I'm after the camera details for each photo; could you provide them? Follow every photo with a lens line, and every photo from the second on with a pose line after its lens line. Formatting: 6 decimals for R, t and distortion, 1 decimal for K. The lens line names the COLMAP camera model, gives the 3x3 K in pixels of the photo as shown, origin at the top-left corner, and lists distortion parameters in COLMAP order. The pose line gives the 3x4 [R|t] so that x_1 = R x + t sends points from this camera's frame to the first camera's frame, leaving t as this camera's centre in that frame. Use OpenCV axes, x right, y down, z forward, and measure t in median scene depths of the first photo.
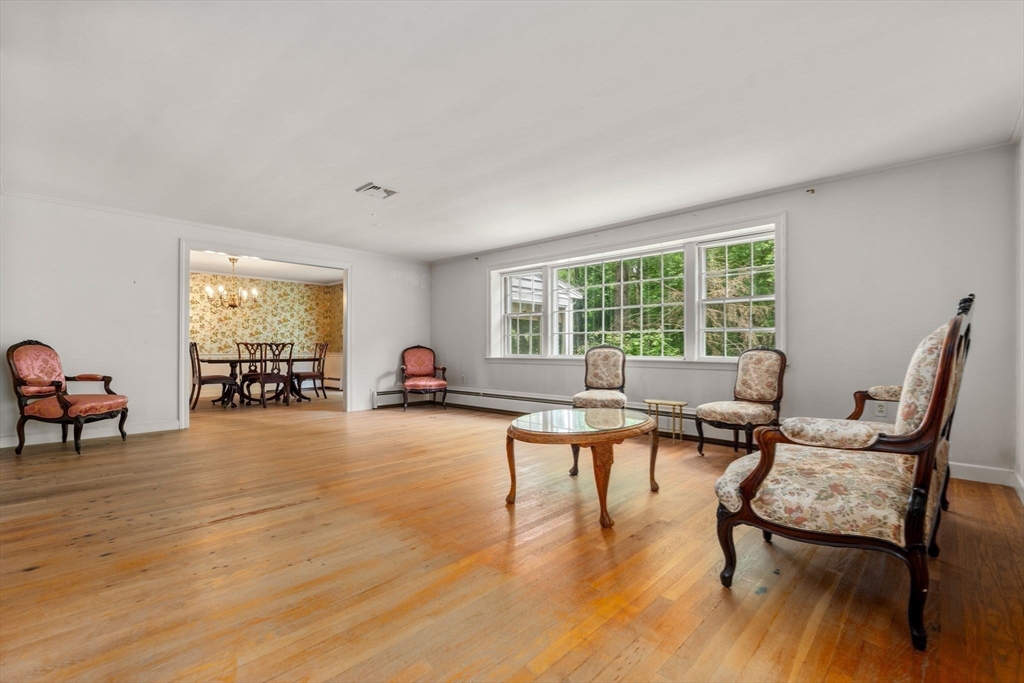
lens RADIAL K [[450.9, 0, 510.3], [0, 450.9, 345.5], [0, 0, 1]] dist [0.000797, 0.000164]
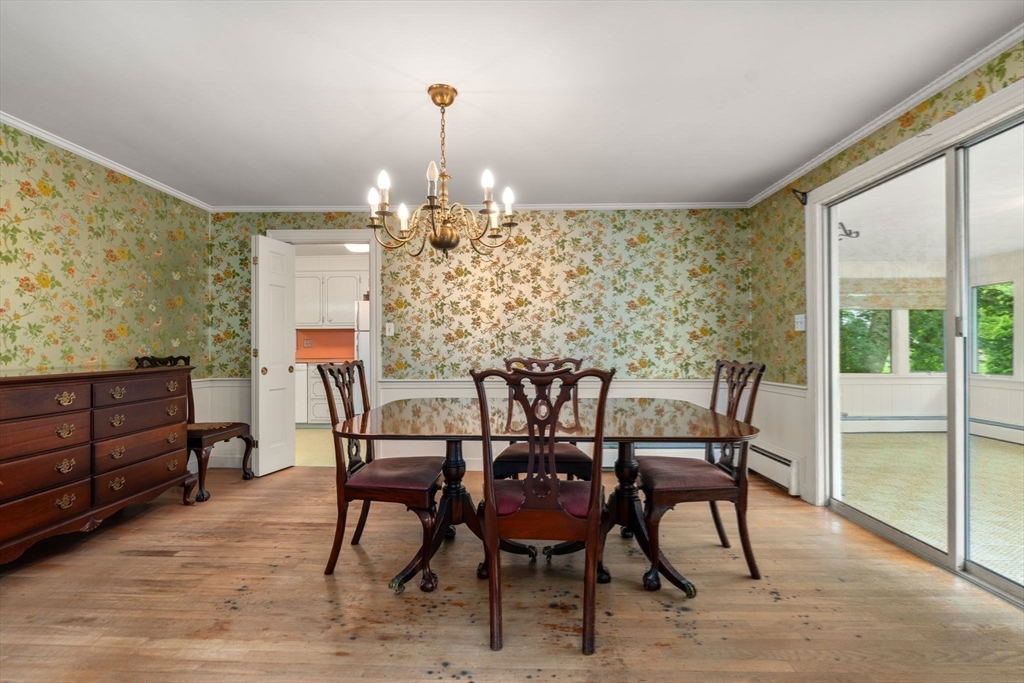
lens RADIAL K [[450.9, 0, 510.3], [0, 450.9, 345.5], [0, 0, 1]] dist [0.000797, 0.000164]
pose [[0.664082, -0.007291, -0.747624, -0.276842], [0.005296, 0.999973, -0.005047, -0.013282], [0.747641, -0.000608, 0.664103, 0.649868]]
